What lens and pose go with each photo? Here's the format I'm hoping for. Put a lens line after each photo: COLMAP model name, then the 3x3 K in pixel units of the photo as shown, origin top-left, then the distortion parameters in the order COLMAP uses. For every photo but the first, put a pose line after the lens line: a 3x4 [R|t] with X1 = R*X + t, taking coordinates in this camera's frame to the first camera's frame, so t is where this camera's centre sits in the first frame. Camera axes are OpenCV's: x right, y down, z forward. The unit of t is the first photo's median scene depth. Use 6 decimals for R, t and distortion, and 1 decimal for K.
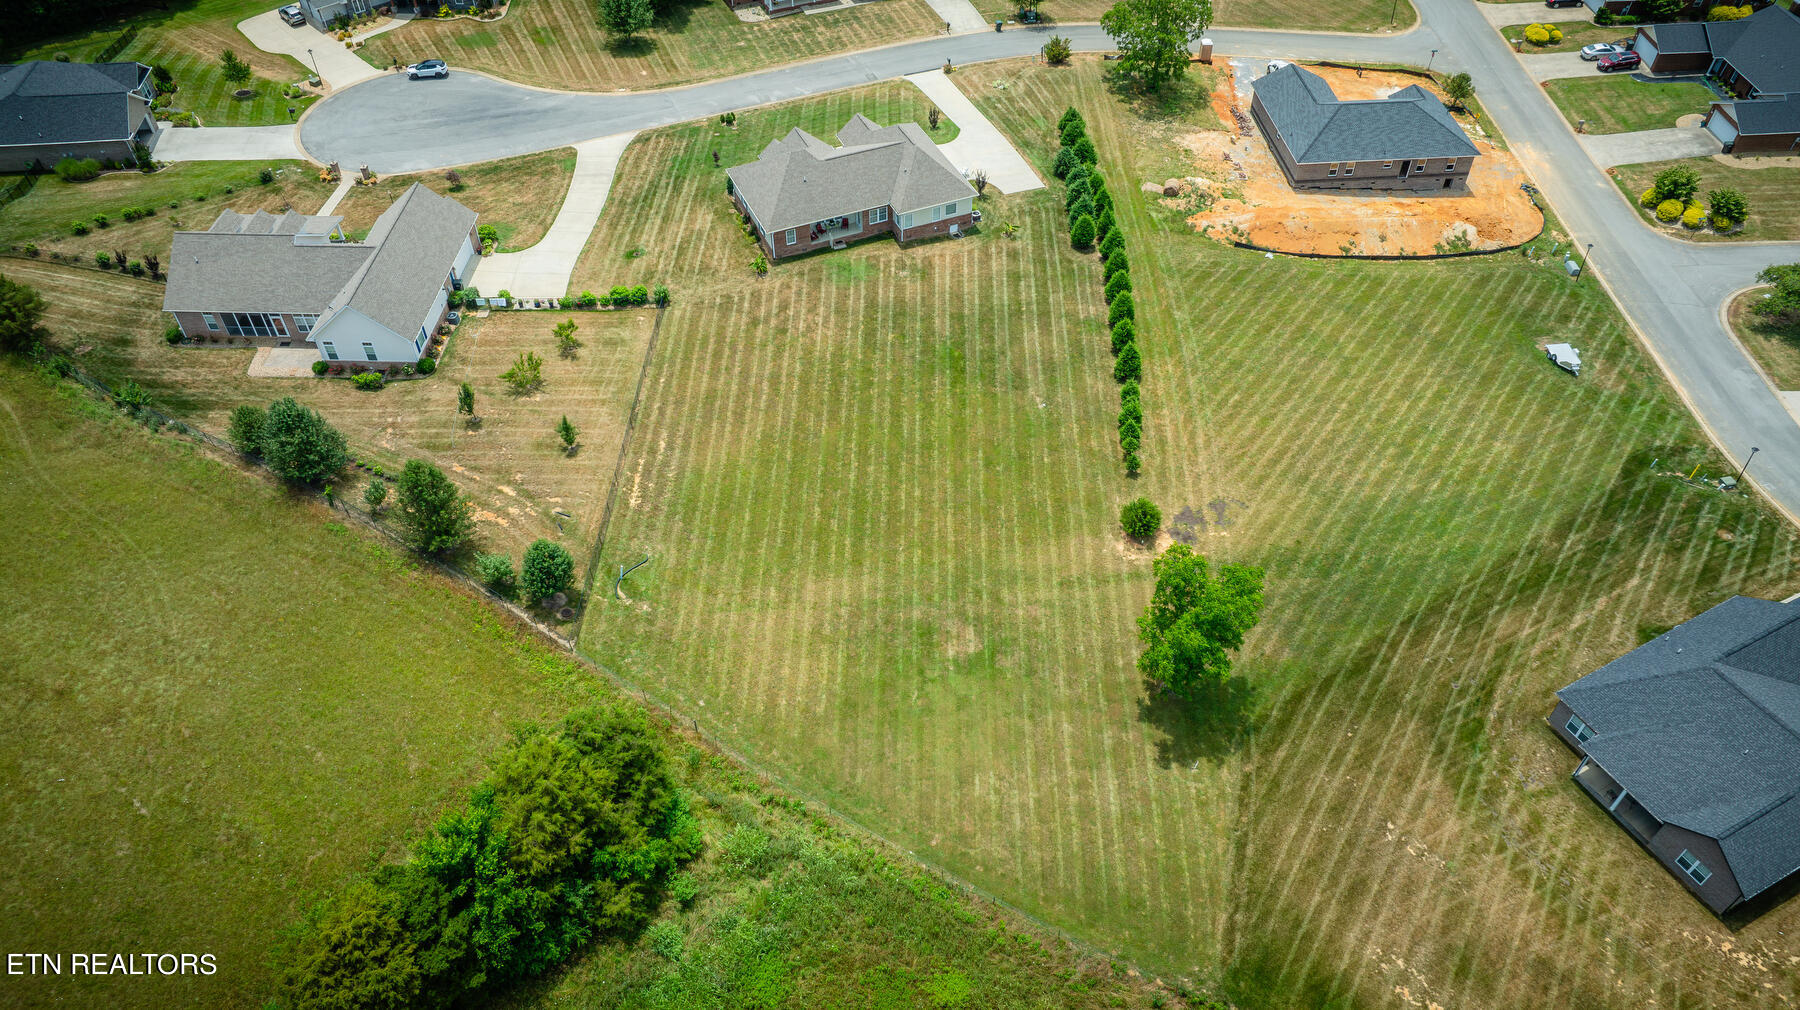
lens RADIAL K [[1248.2, 0, 900.0], [0, 1248.2, 505.0], [0, 0, 1]] dist [-0.033644, 0.046785]
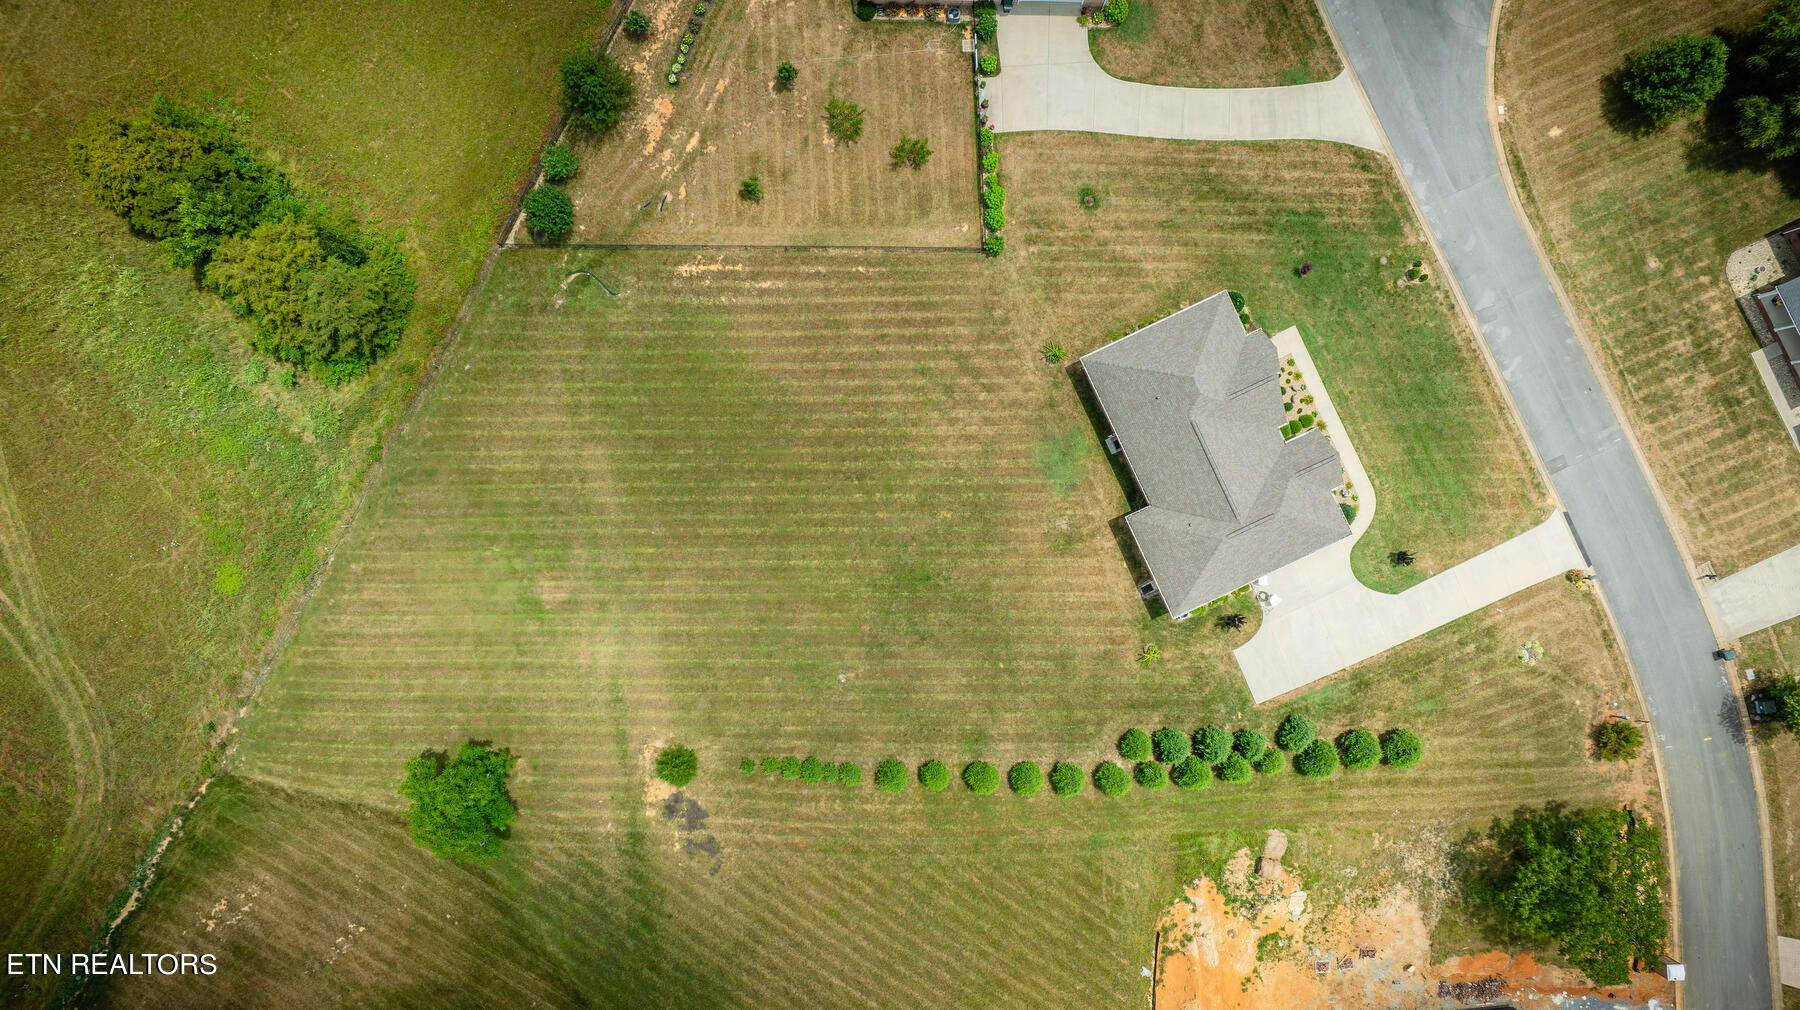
lens RADIAL K [[1277.0, 0, 900.0], [0, 1277.0, 505.0], [0, 0, 1]] dist [-0.039401, 0.030492]
pose [[0.028335, 0.999558, -0.009036, -0.006262], [-0.723875, 0.026752, 0.689412, -0.731936], [0.689349, -0.012993, 0.724313, 0.319028]]
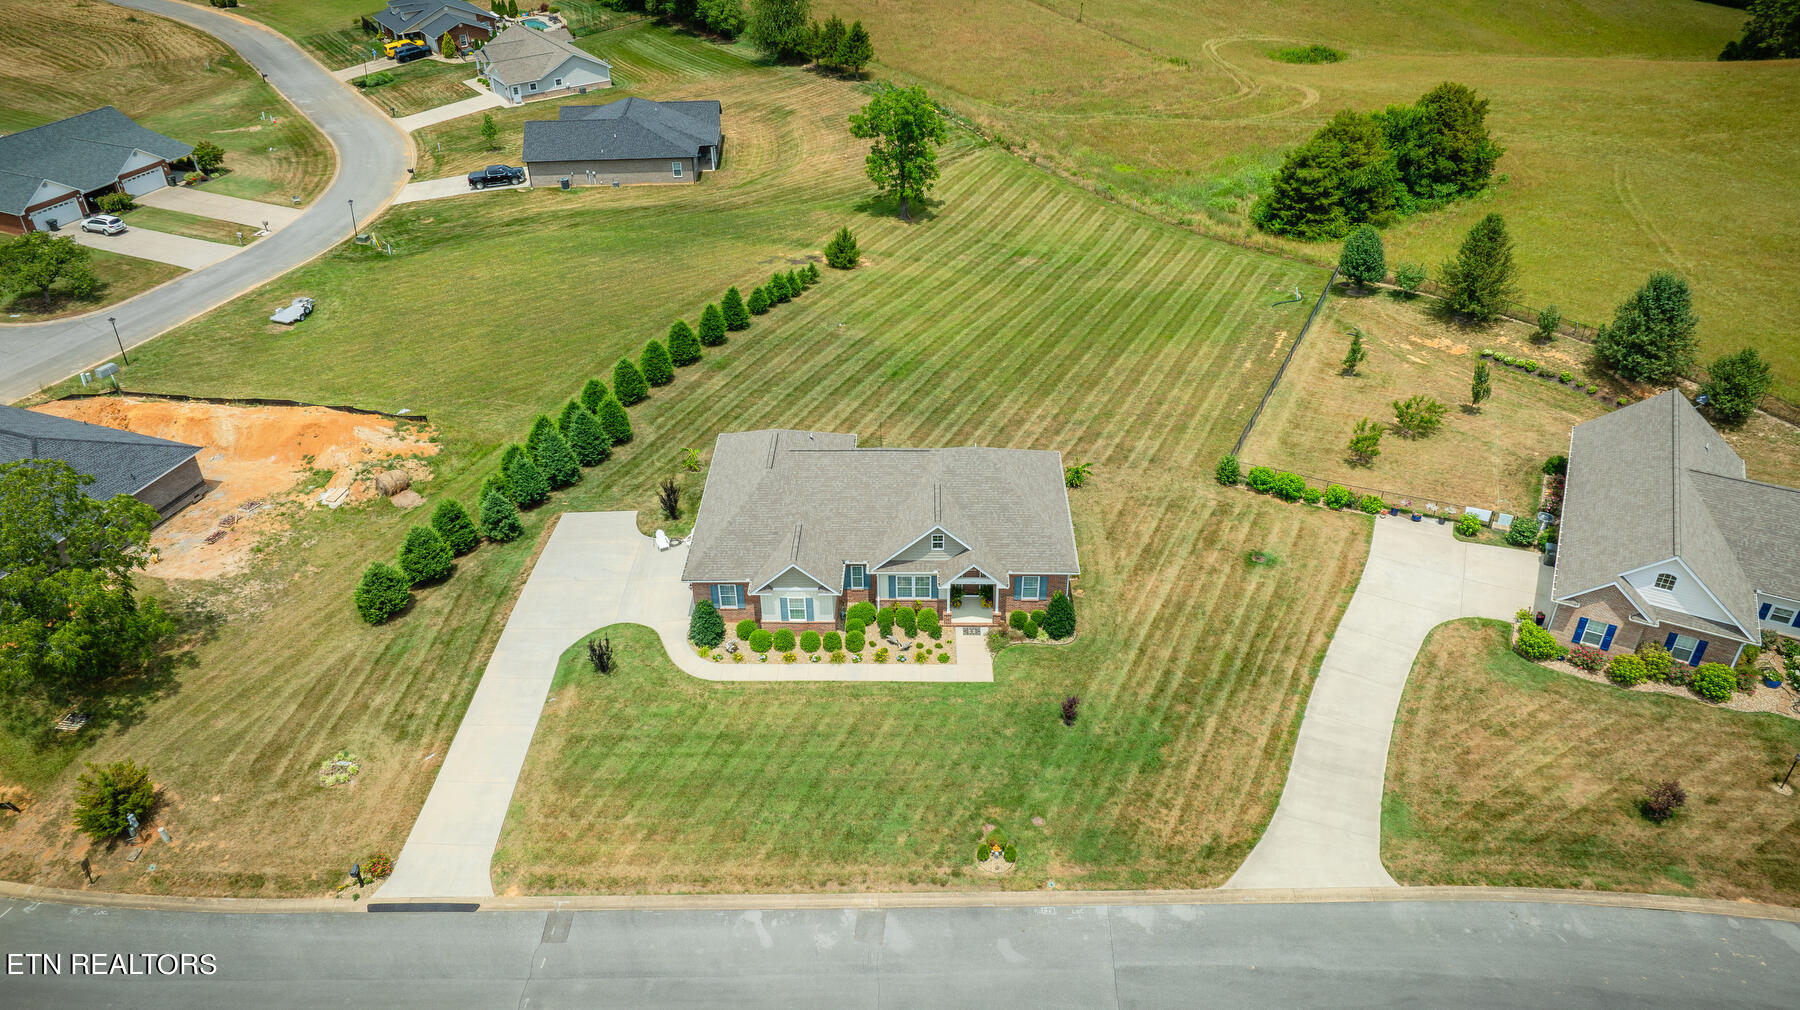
lens RADIAL K [[1277.0, 0, 900.0], [0, 1277.0, 505.0], [0, 0, 1]] dist [-0.039401, 0.030492]
pose [[-0.910125, -0.220923, 0.350520, -0.281041], [0.305291, 0.214392, 0.927811, -0.888161], [-0.280124, 0.951435, -0.127678, 1.174387]]
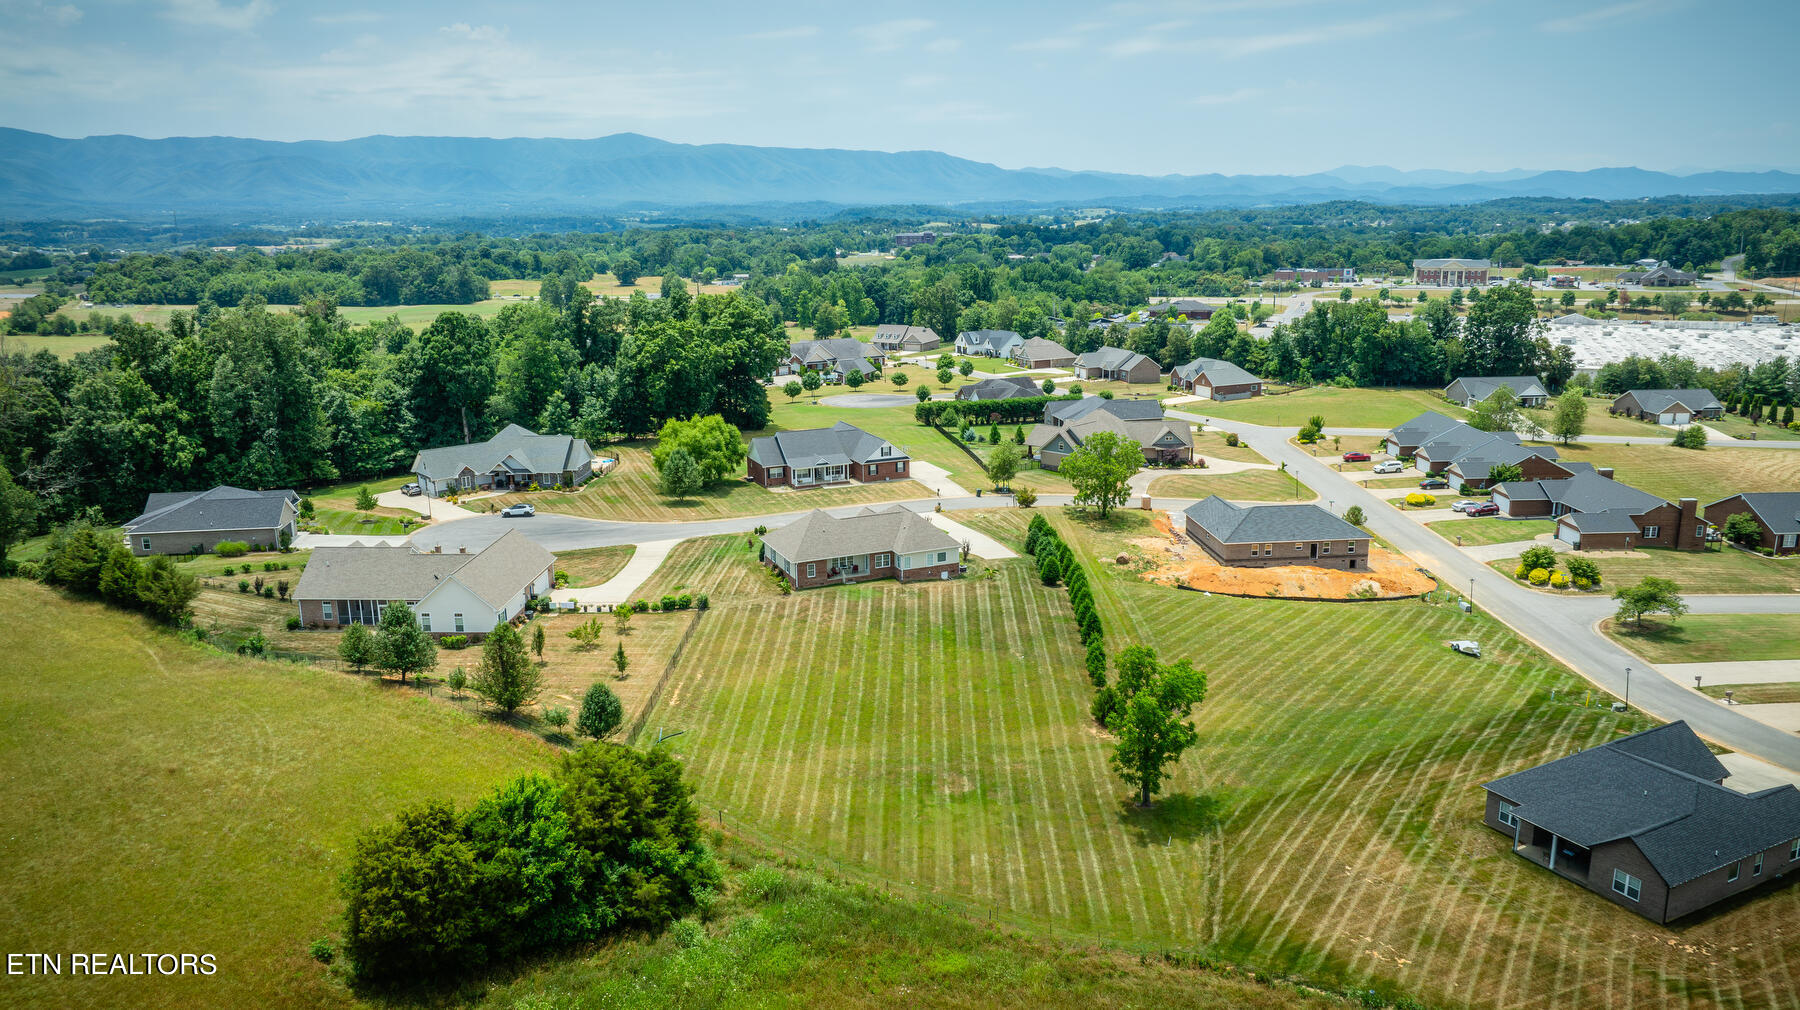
lens RADIAL K [[1256.9, 0, 900.0], [0, 1256.9, 505.0], [0, 0, 1]] dist [-0.009197, -0.002987]
pose [[0.999981, -0.006084, 0.000977, -0.001225], [0.005662, 0.844704, -0.535204, 0.412441], [0.002431, 0.535199, 0.844723, -0.079785]]
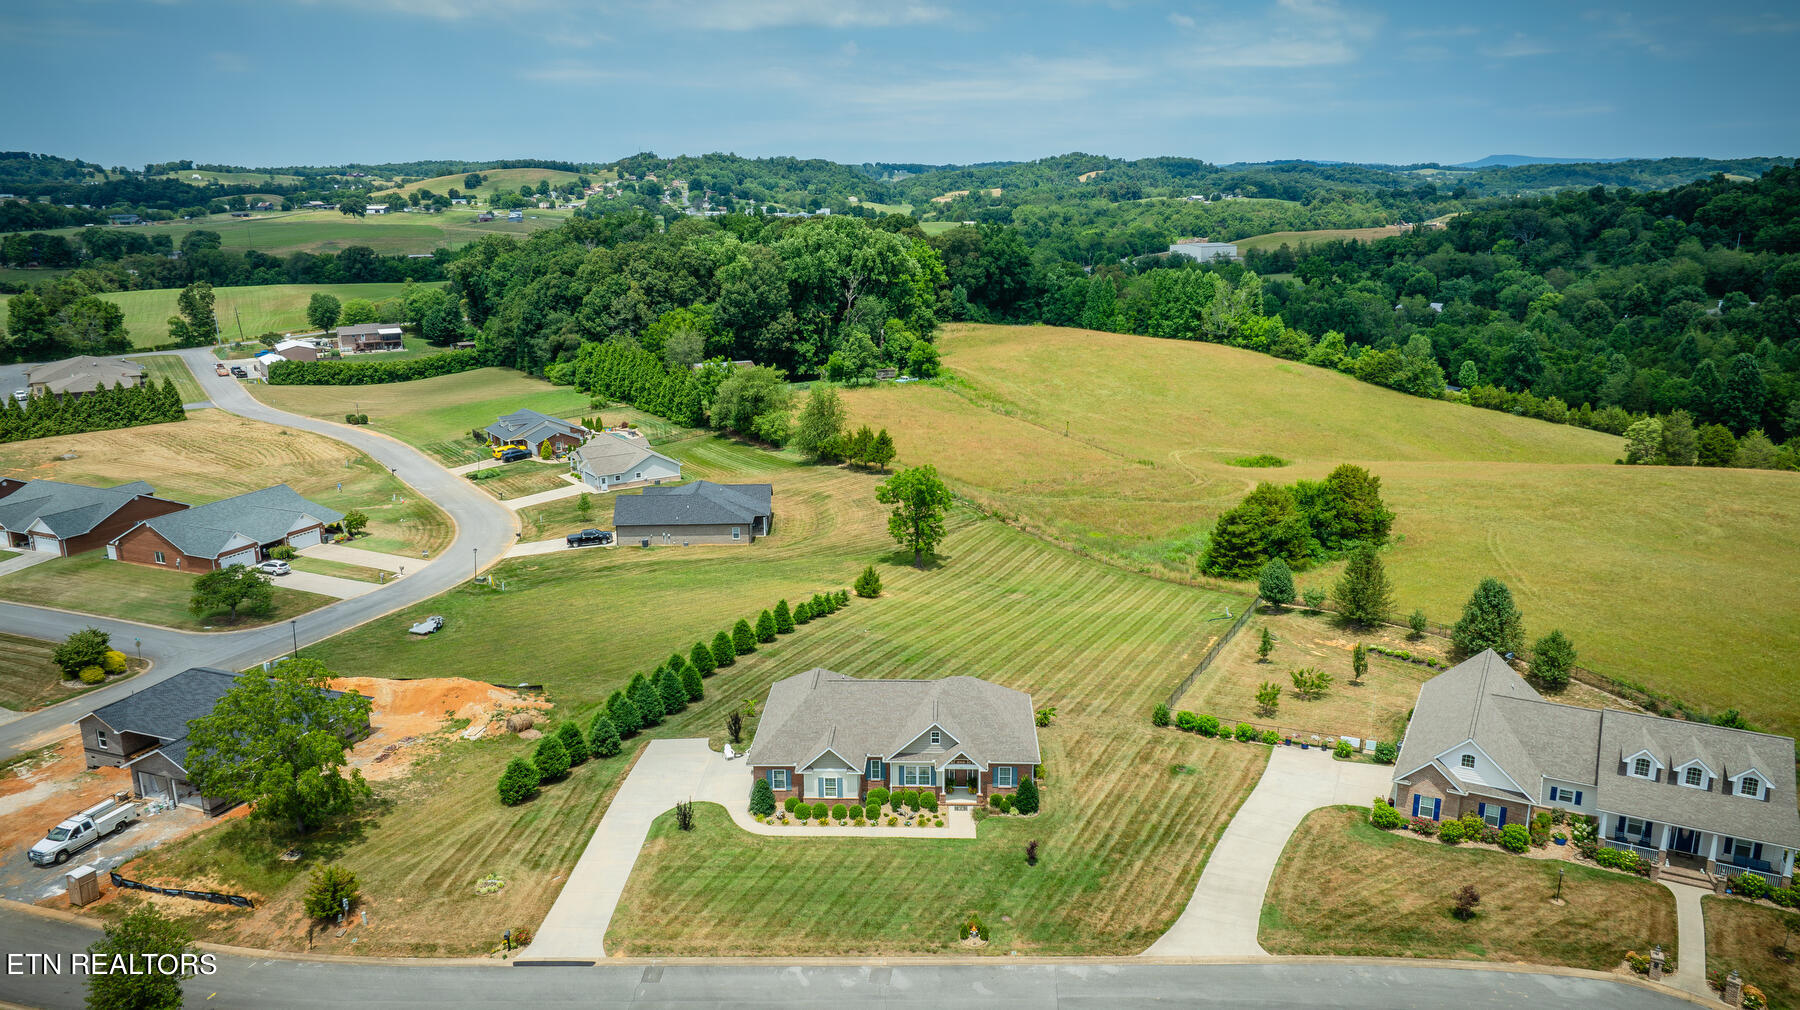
lens RADIAL K [[1266.3, 0, 900.0], [0, 1266.3, 505.0], [0, 0, 1]] dist [0.004843, -0.123879]
pose [[-0.901844, -0.099784, 0.420382, -0.396605], [0.316398, 0.510056, 0.799835, -1.055009], [-0.294229, 0.854334, -0.428419, 1.336061]]
